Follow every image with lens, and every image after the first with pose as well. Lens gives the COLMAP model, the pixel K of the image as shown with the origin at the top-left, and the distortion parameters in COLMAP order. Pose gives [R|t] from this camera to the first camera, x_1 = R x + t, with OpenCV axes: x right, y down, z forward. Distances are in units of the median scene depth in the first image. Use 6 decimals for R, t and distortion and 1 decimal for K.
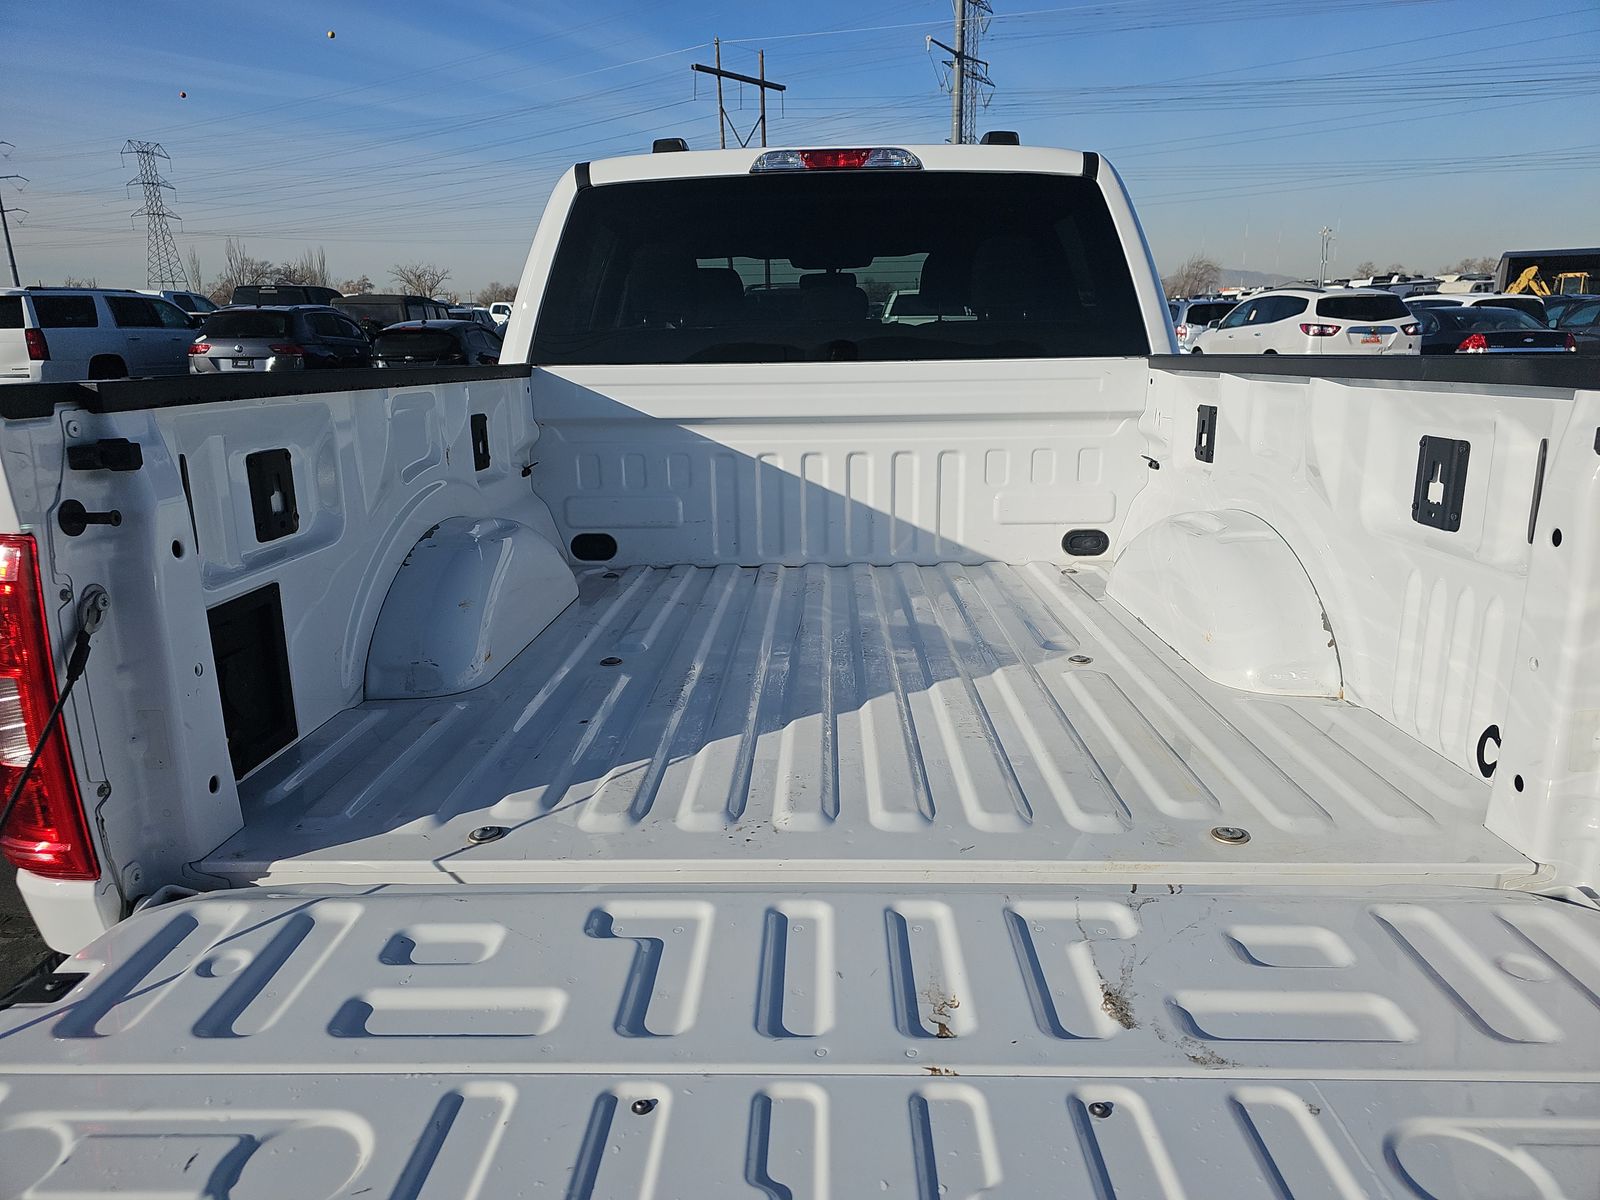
lens RADIAL K [[1064.0, 0, 800.0], [0, 1064.0, 600.0], [0, 0, 1]] dist [0.041335, -0.027580]
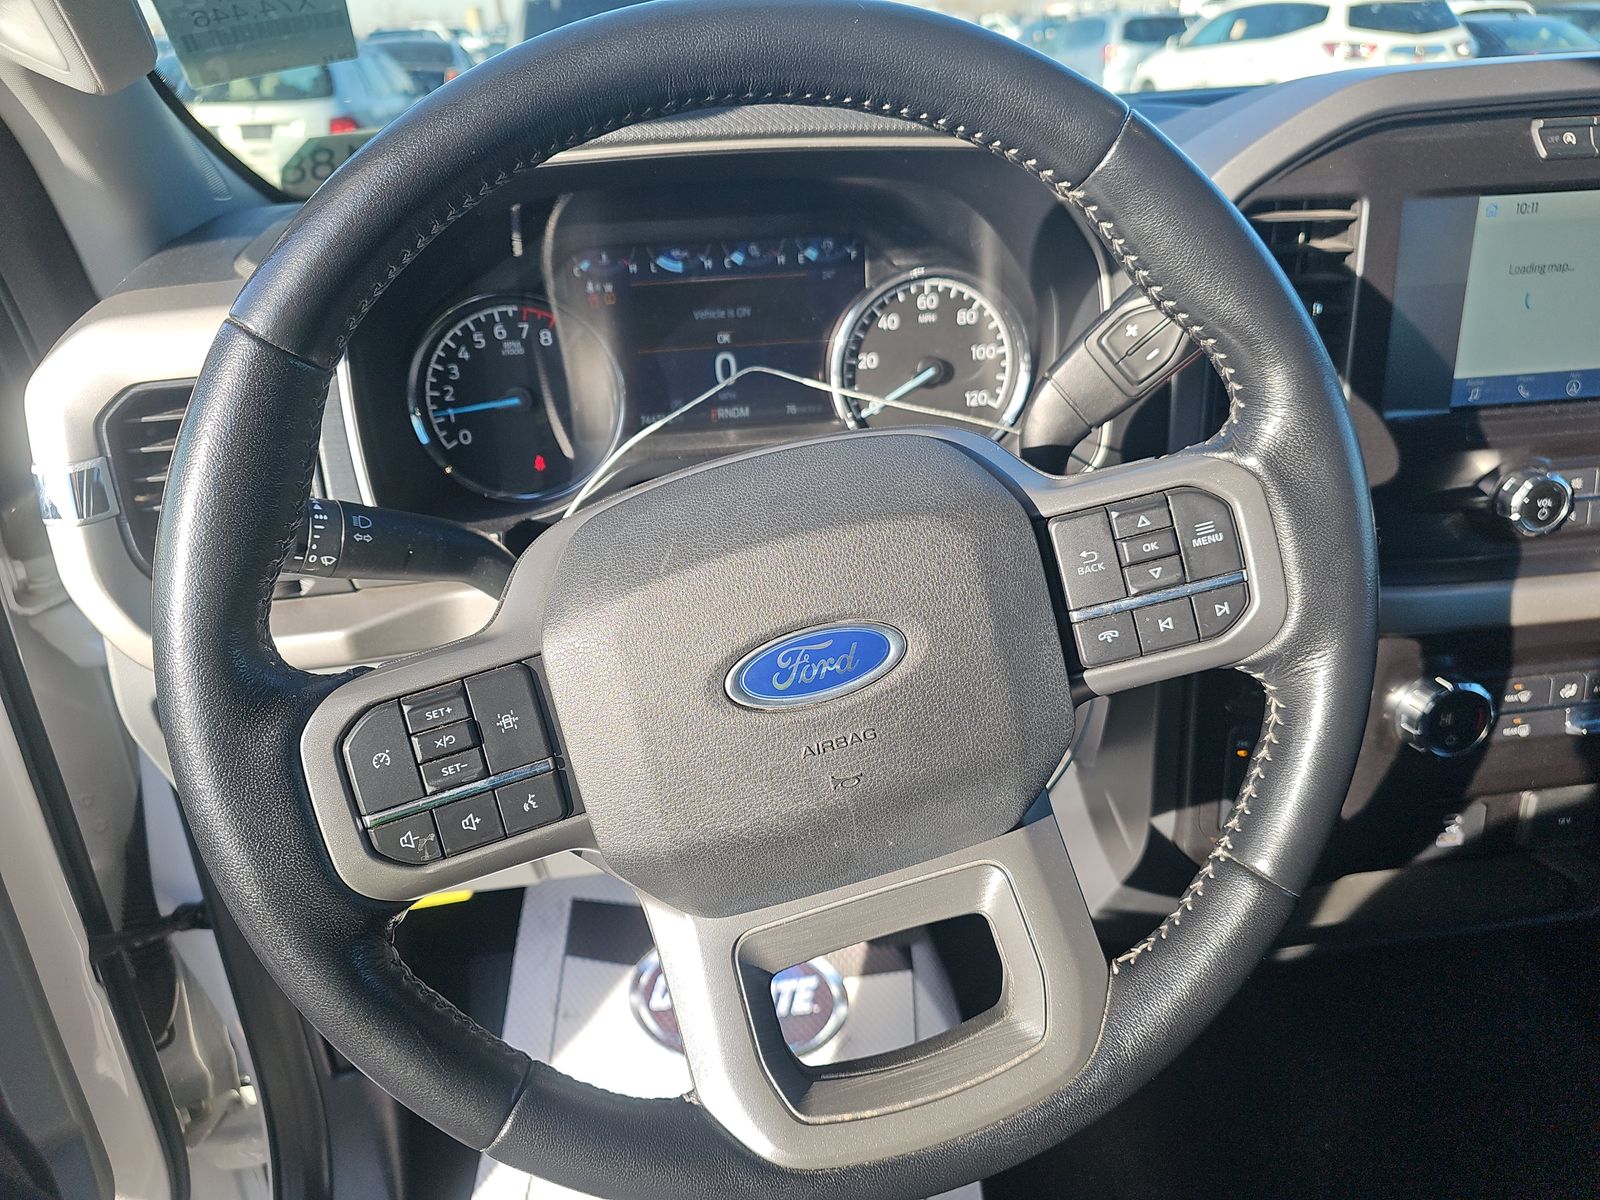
lens RADIAL K [[1060.9, 0, 782.0], [0, 1060.9, 600.3], [0, 0, 1]] dist [0.041435, -0.047008]
pose [[0.984240, -0.094777, 0.149293, -0.031774], [0.061502, 0.975004, 0.213508, -0.068227], [-0.165796, -0.200961, 0.965467, 0.295071]]
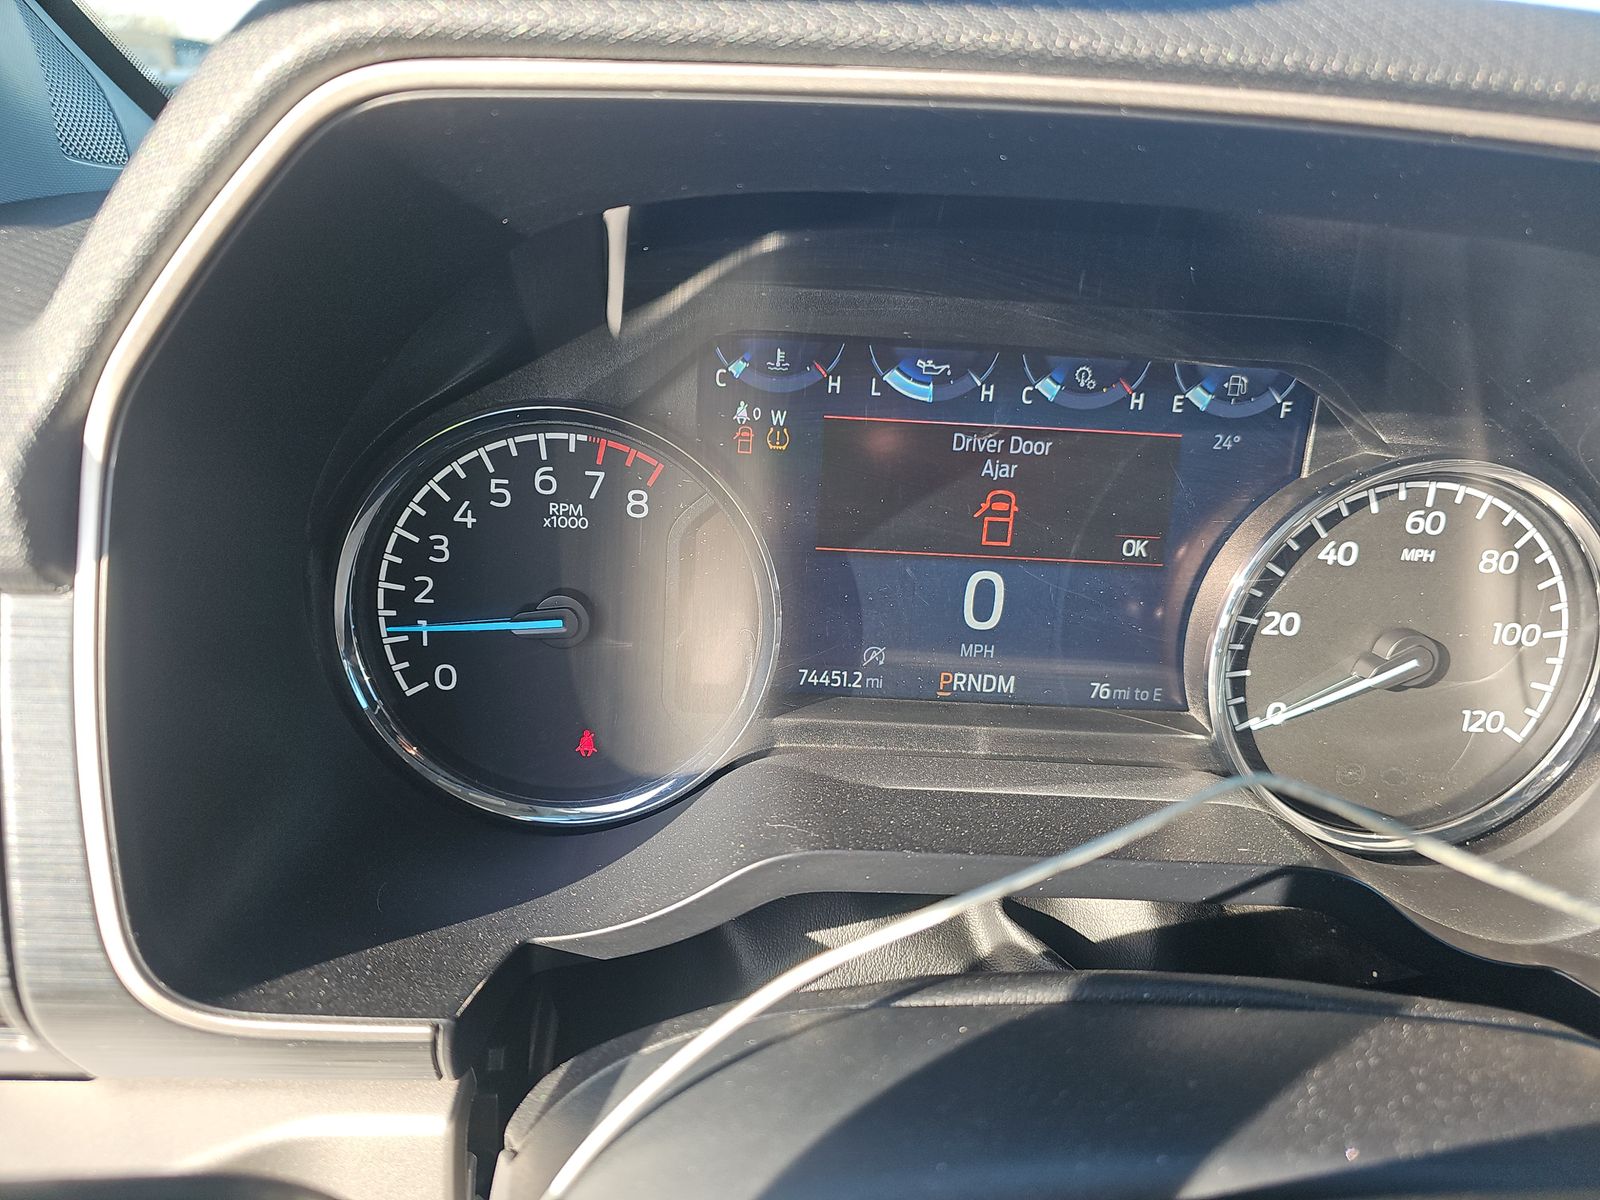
lens RADIAL K [[1083.8, 0, 800.0], [0, 1083.8, 600.0], [0, 0, 1]] dist [0.060748, -0.129276]
pose [[0.994589, 0.050655, 0.090696, -0.032511], [-0.063037, 0.988238, 0.139326, -0.071825], [-0.082572, -0.144290, 0.986084, 0.323377]]
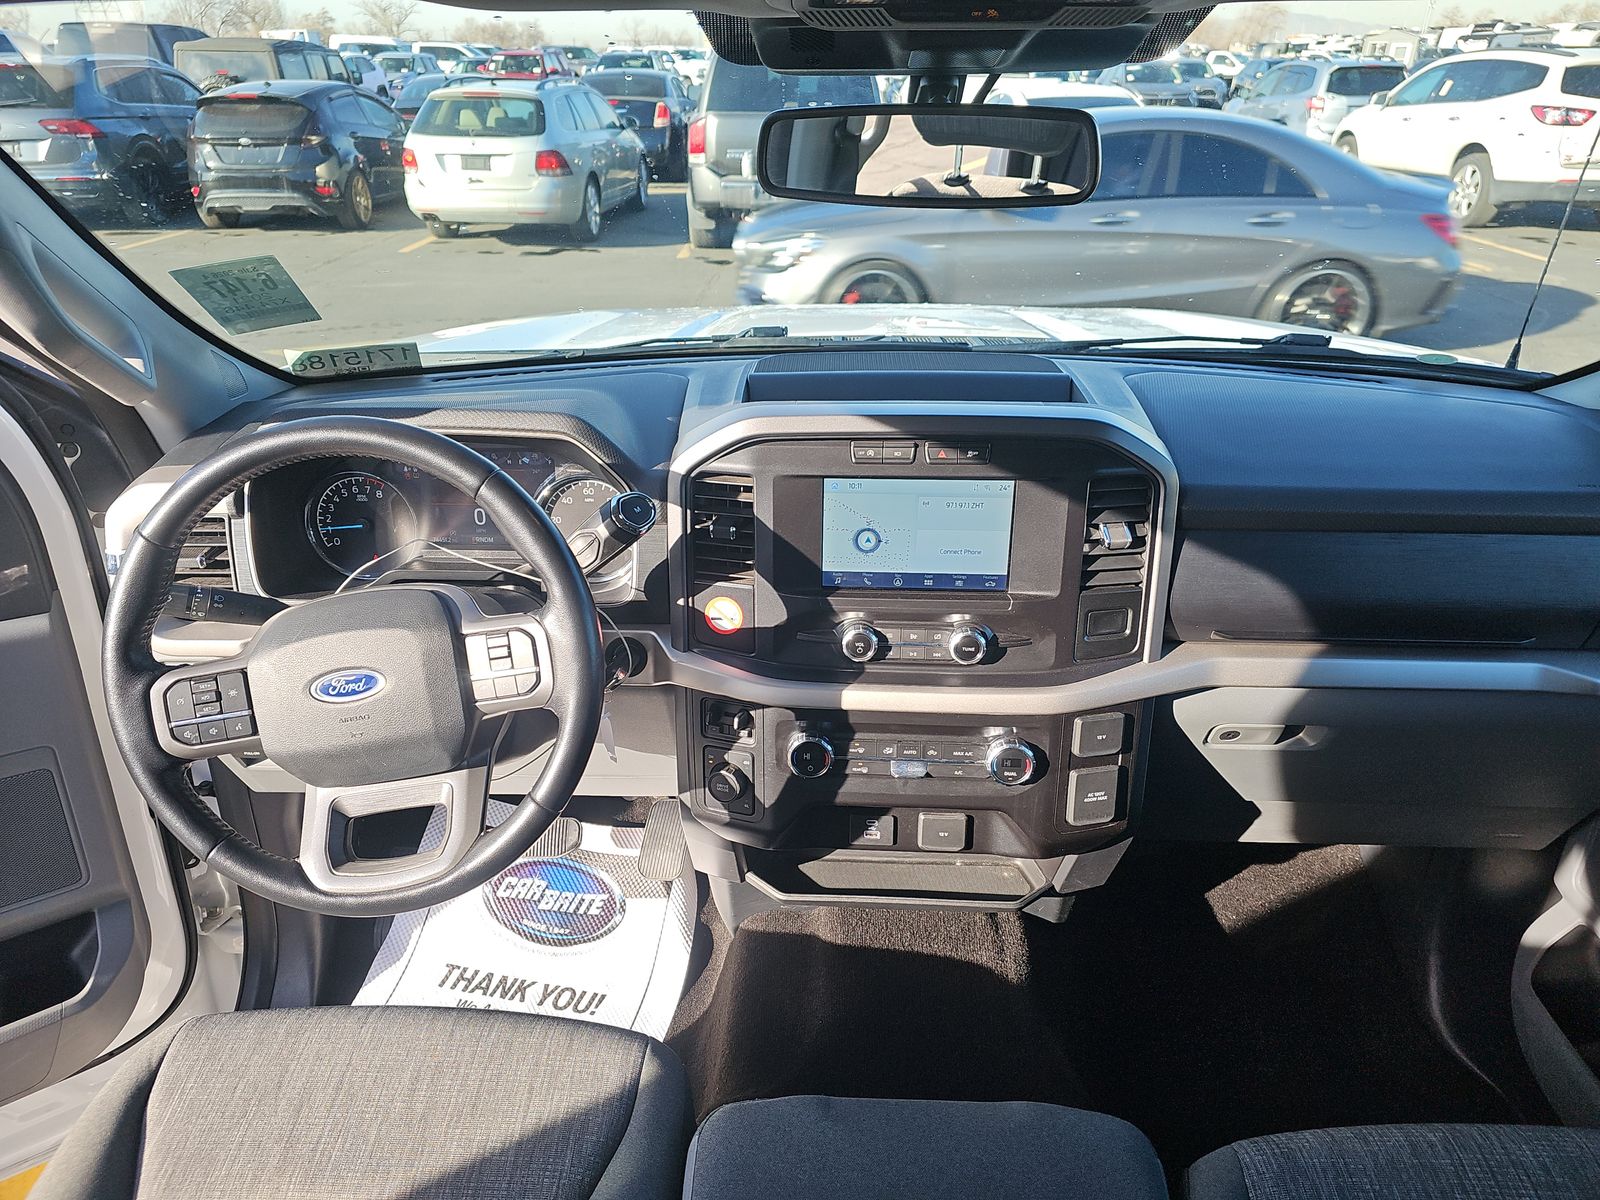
lens RADIAL K [[1064.0, 0, 800.0], [0, 1064.0, 600.0], [0, 0, 1]] dist [0.041335, -0.027580]
pose [[0.999855, 0.015983, -0.005812, 0.004447], [-0.014462, 0.978869, 0.203976, -0.081151], [0.008949, -0.203862, 0.978959, 0.253028]]
